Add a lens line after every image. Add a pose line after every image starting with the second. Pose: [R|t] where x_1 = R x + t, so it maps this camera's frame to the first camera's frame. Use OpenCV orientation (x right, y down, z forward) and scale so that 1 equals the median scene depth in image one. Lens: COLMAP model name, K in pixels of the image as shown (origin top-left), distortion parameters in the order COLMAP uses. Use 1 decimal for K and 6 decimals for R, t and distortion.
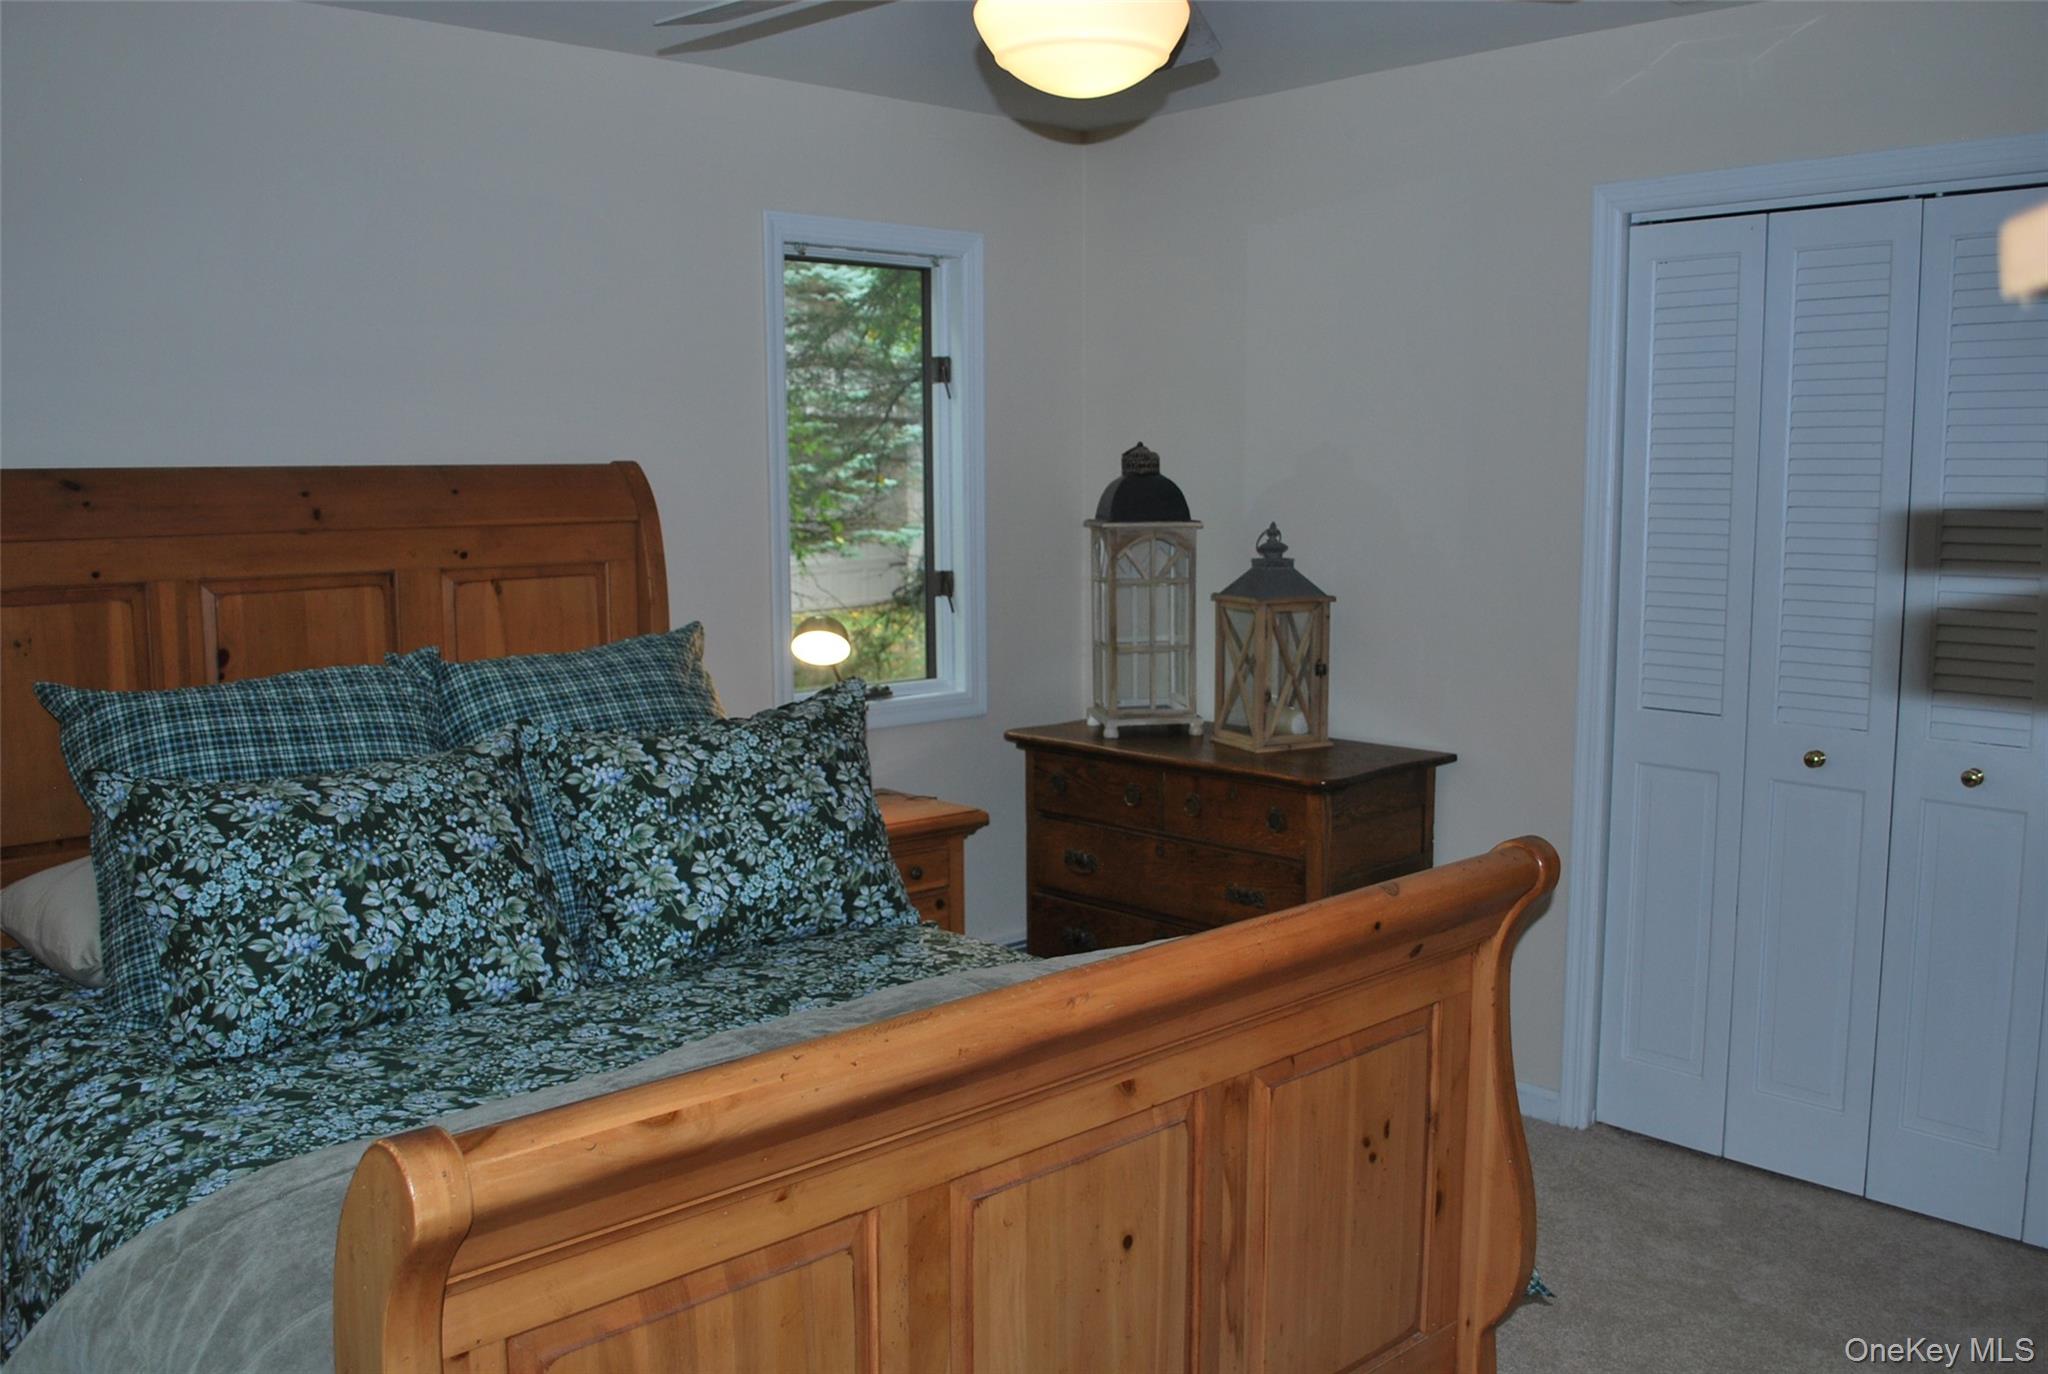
lens RADIAL K [[1797.2, 0, 1024.0], [0, 1797.2, 687.0], [0, 0, 1]] dist [-0.003396, -0.000570]
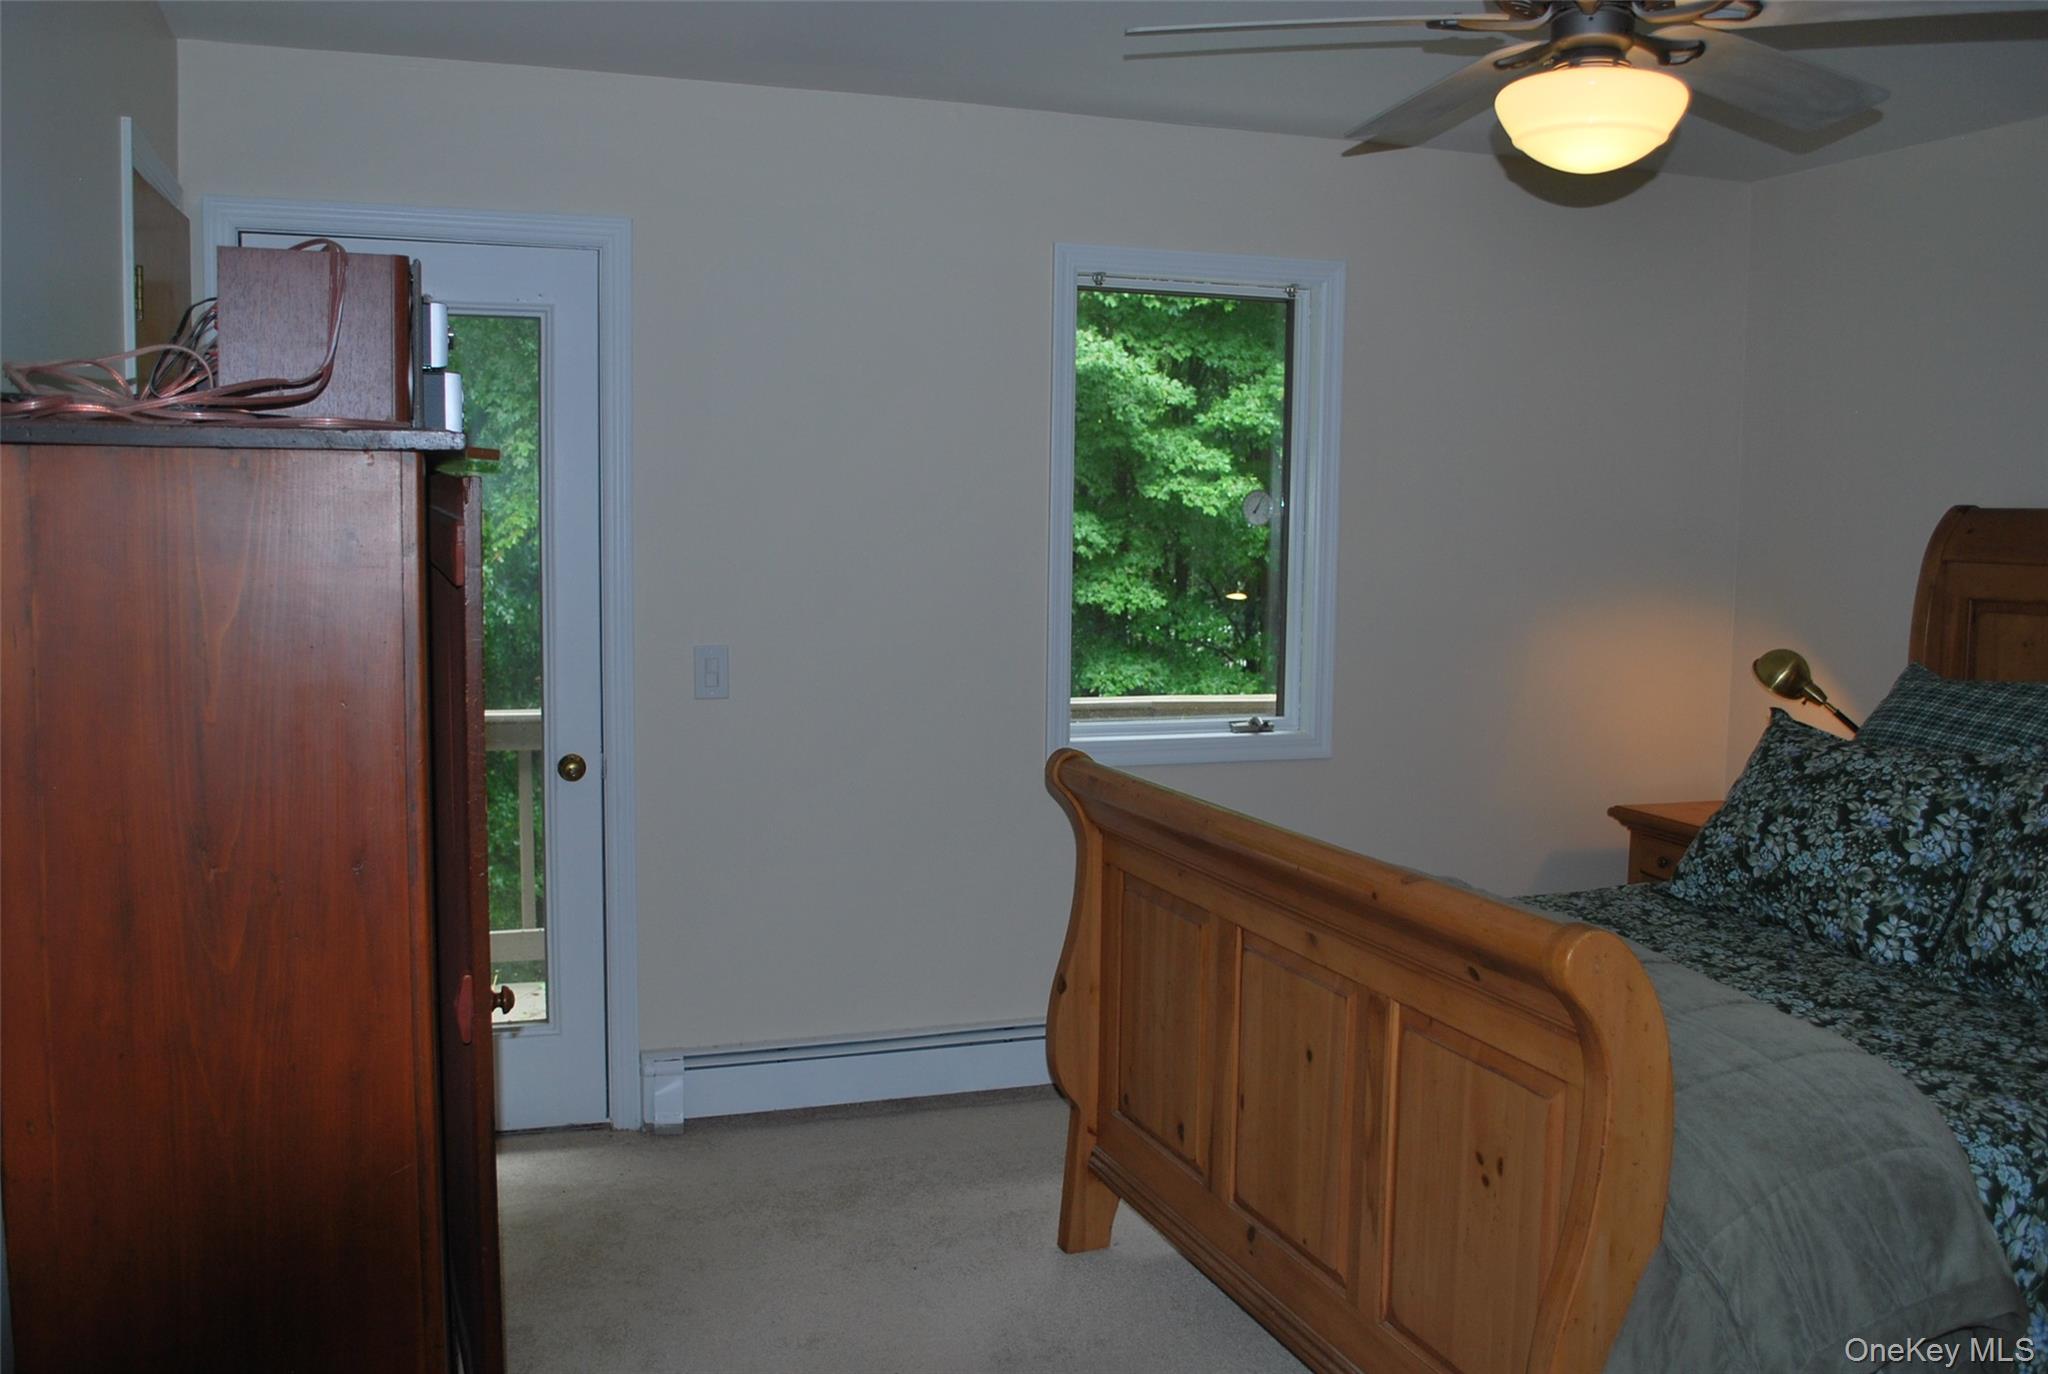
lens RADIAL K [[1797.2, 0, 1024.0], [0, 1797.2, 687.0], [0, 0, 1]] dist [-0.003396, -0.000570]
pose [[-0.409311, 0.079864, -0.908893, 1.169782], [-0.122392, 0.982352, 0.141437, -0.114337], [0.904149, 0.169133, -0.392312, 1.104006]]
